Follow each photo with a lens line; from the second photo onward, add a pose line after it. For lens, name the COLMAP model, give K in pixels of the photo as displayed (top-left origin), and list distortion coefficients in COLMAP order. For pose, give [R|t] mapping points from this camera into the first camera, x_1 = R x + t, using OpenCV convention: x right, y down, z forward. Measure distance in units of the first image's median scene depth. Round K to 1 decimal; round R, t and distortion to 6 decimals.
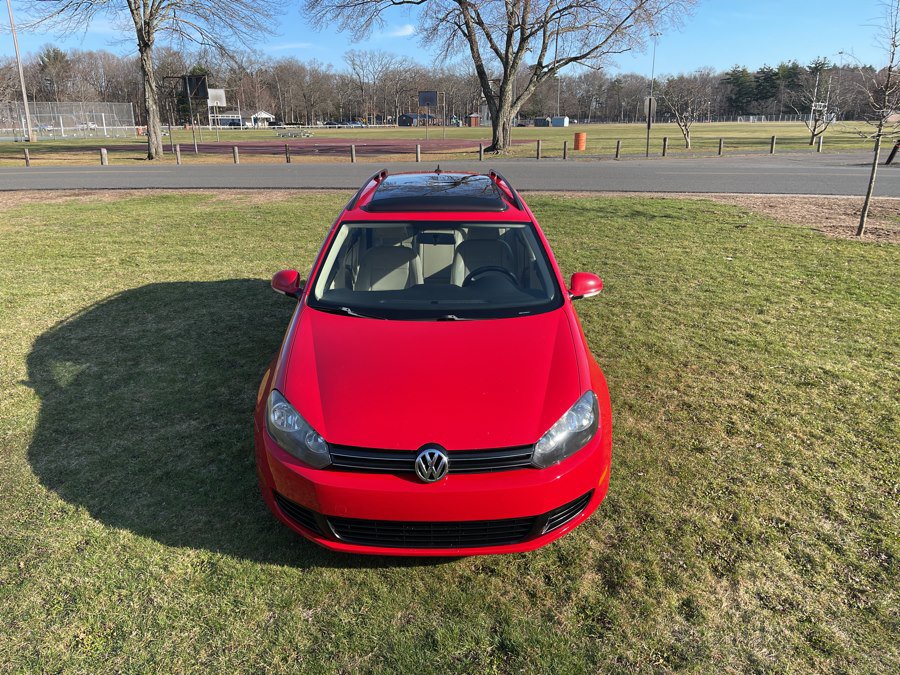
lens RADIAL K [[678.1, 0, 445.6], [0, 678.1, 329.4], [0, 0, 1]] dist [0.078541, -0.110029]
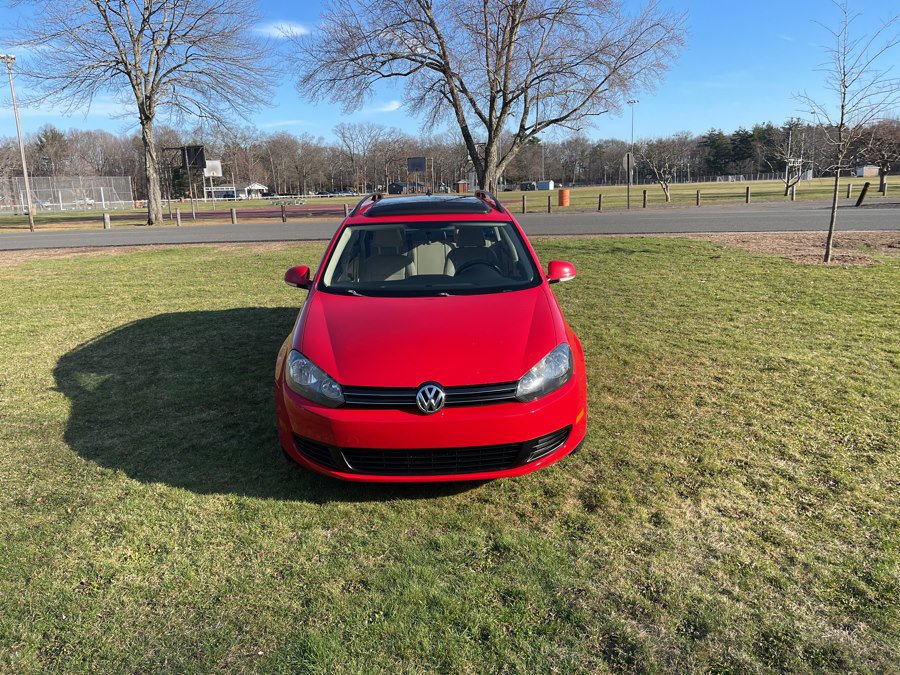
lens RADIAL K [[678.1, 0, 443.6], [0, 678.1, 327.6], [0, 0, 1]] dist [0.078541, -0.110029]
pose [[0.999560, -0.028562, 0.007984, -0.001579], [0.029193, 0.995035, -0.095153, 0.073184], [-0.005227, 0.095344, 0.995431, -0.067962]]
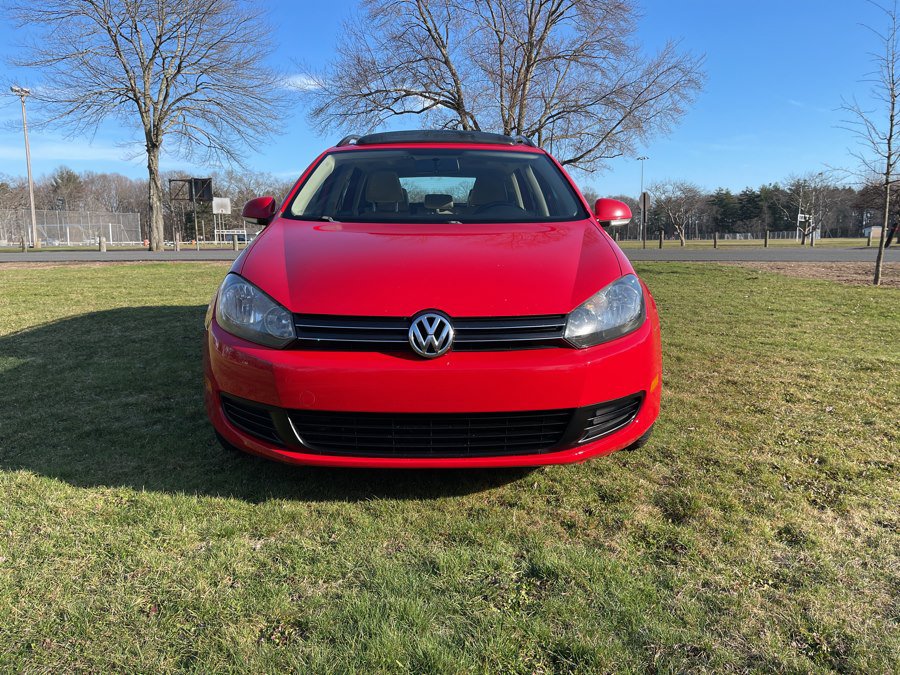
lens RADIAL K [[678.1, 0, 451.2], [0, 678.1, 332.5], [0, 0, 1]] dist [0.078541, -0.110029]
pose [[0.999949, -0.002108, 0.009847, -0.002197], [0.003675, 0.986800, -0.161905, 0.122822], [-0.009375, 0.161932, 0.986757, 0.103193]]
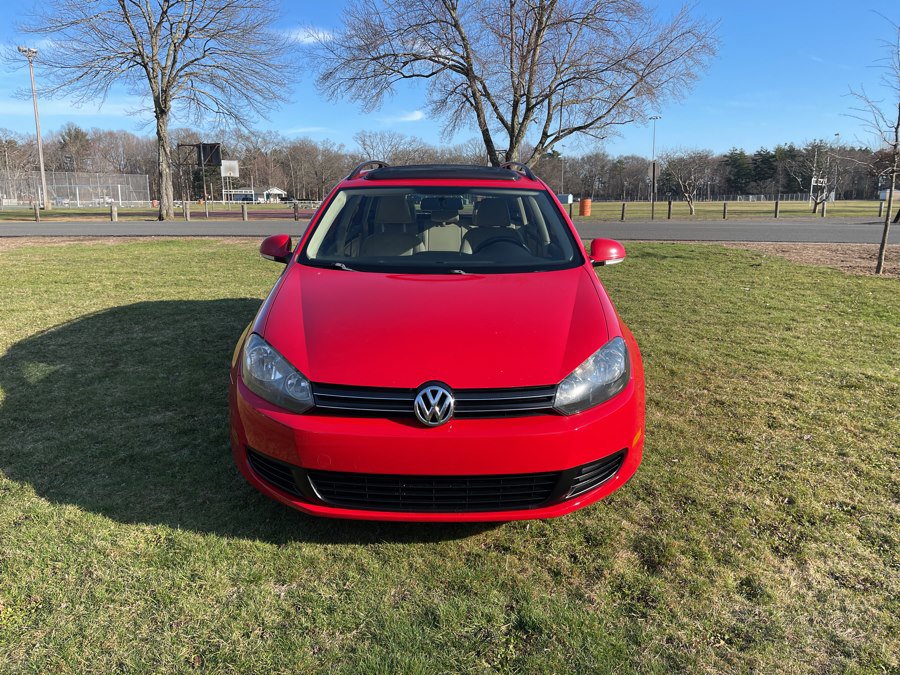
lens RADIAL K [[678.1, 0, 448.3], [0, 678.1, 327.9], [0, 0, 1]] dist [0.078541, -0.110029]
pose [[0.999968, 0.006005, -0.005295, 0.000285], [-0.006553, 0.993846, -0.110576, 0.076149], [0.004599, 0.110607, 0.993854, 0.062151]]
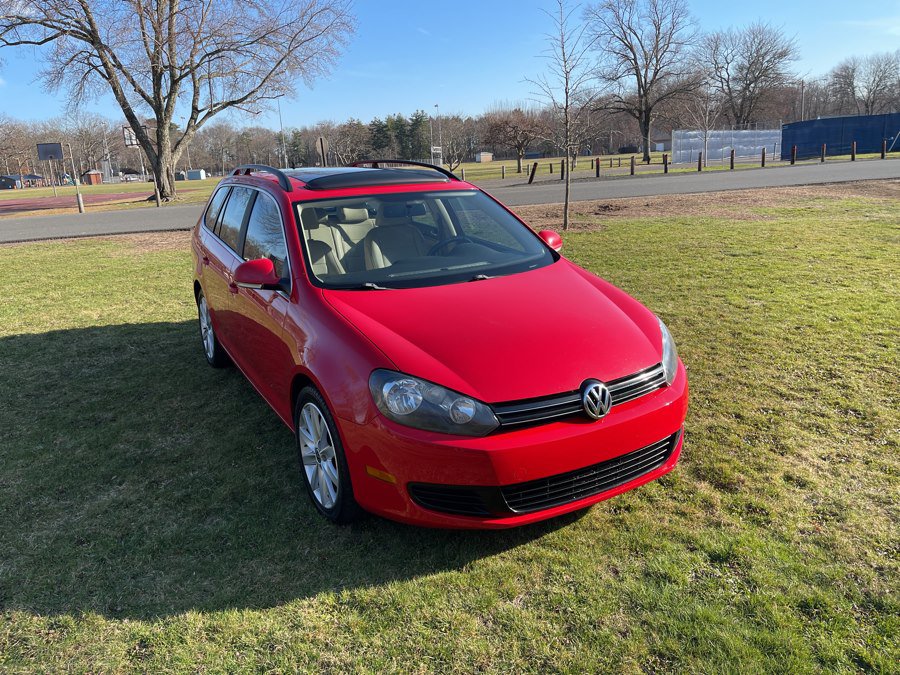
lens RADIAL K [[678.1, 0, 452.5], [0, 678.1, 327.0], [0, 0, 1]] dist [0.078541, -0.110029]
pose [[0.866860, -0.157555, 0.473002, -0.240931], [0.192183, 0.981030, -0.025431, 0.033069], [-0.460022, 0.112948, 0.880694, 0.097713]]
